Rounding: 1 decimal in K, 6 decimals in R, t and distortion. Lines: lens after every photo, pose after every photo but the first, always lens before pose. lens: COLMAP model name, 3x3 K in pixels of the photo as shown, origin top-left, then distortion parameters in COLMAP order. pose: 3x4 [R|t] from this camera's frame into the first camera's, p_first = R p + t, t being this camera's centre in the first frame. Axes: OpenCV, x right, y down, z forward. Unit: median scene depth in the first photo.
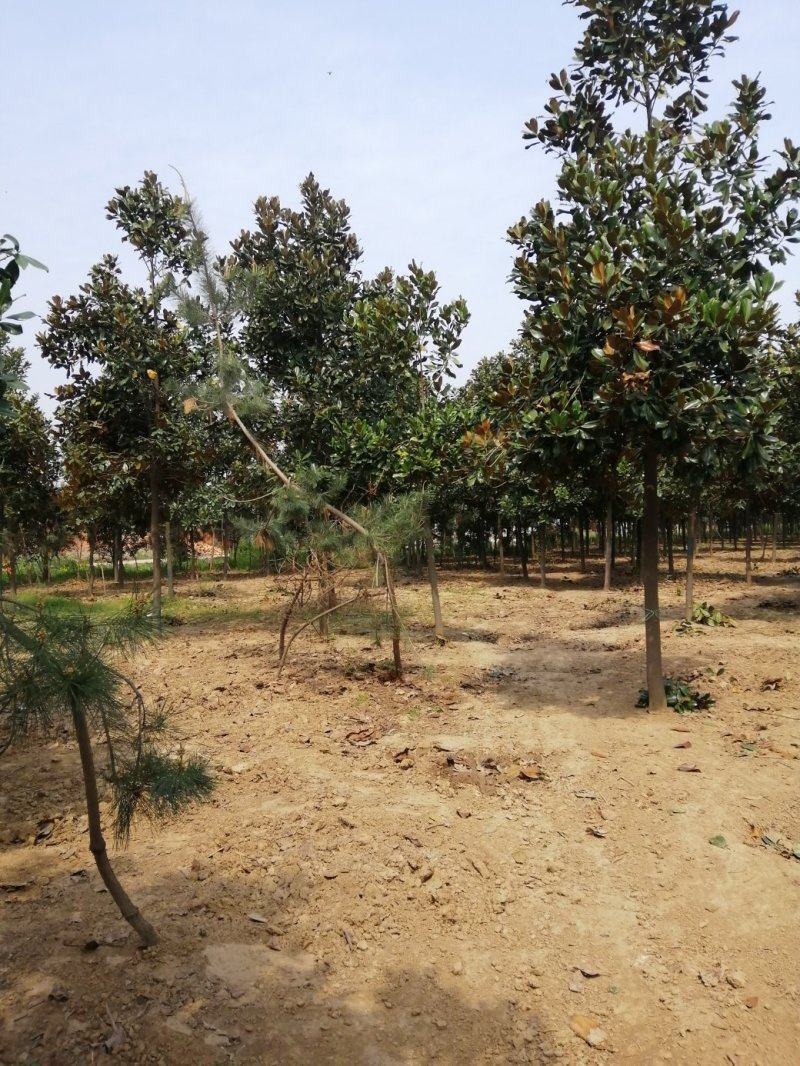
lens RADIAL K [[773.5, 0, 400.0], [0, 773.5, 533.0], [0, 0, 1]] dist [0.003362, -0.071499]
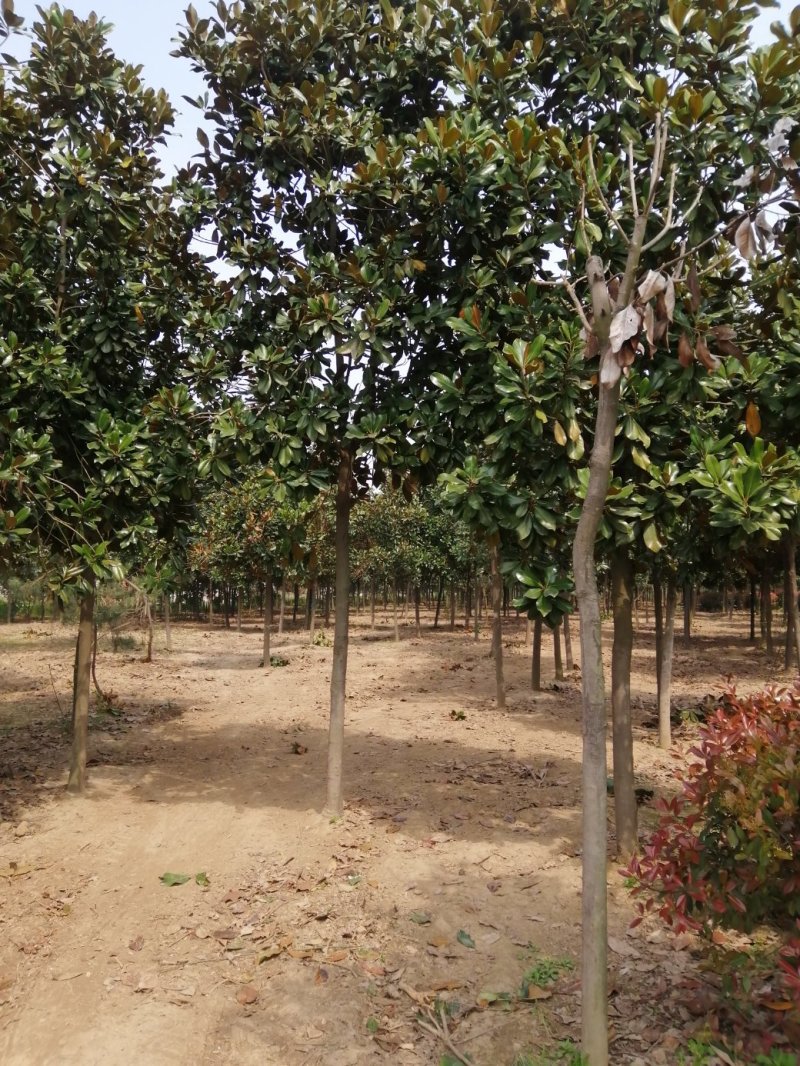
lens RADIAL K [[773.5, 0, 400.0], [0, 773.5, 533.0], [0, 0, 1]] dist [0.003362, -0.071499]
pose [[0.934769, 0.057711, 0.350538, -0.049742], [-0.029371, 0.995893, -0.085639, 0.002201], [-0.354041, 0.069757, 0.932625, -0.471440]]
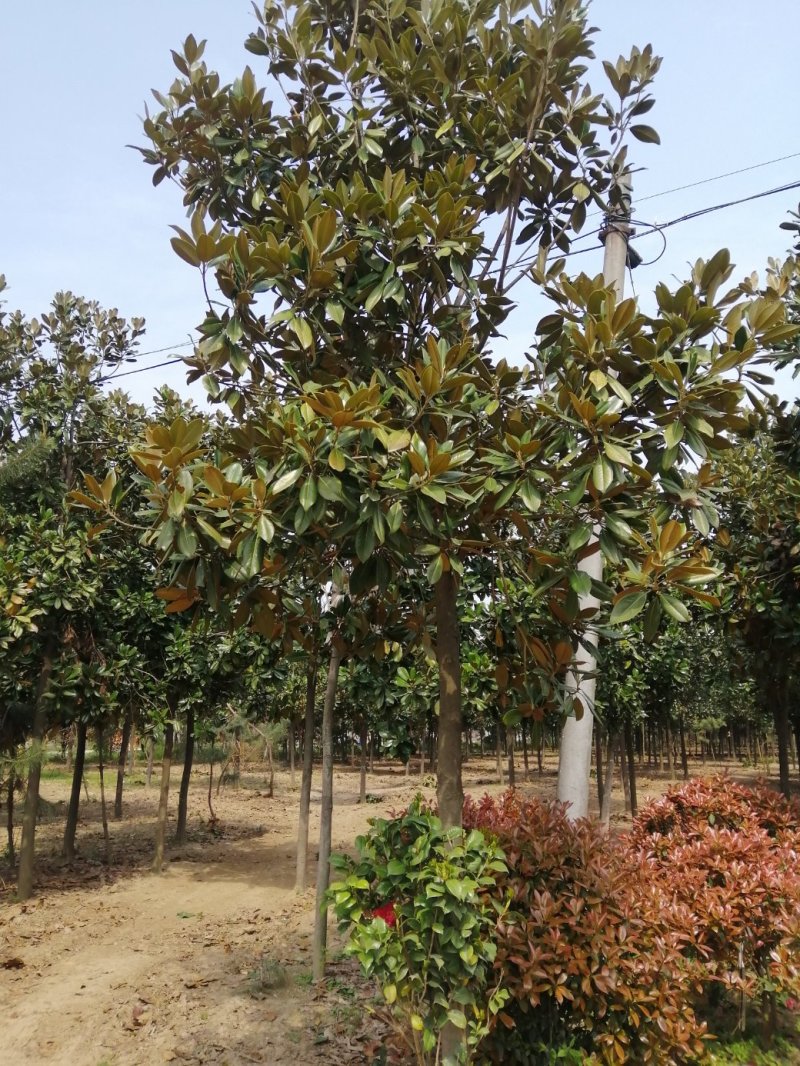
lens RADIAL K [[773.5, 0, 400.0], [0, 773.5, 533.0], [0, 0, 1]] dist [0.003362, -0.071499]
pose [[0.989200, 0.071350, 0.128034, 0.011179], [-0.036782, 0.966407, -0.254373, -0.003902], [-0.141883, 0.246916, 0.958594, -0.643533]]
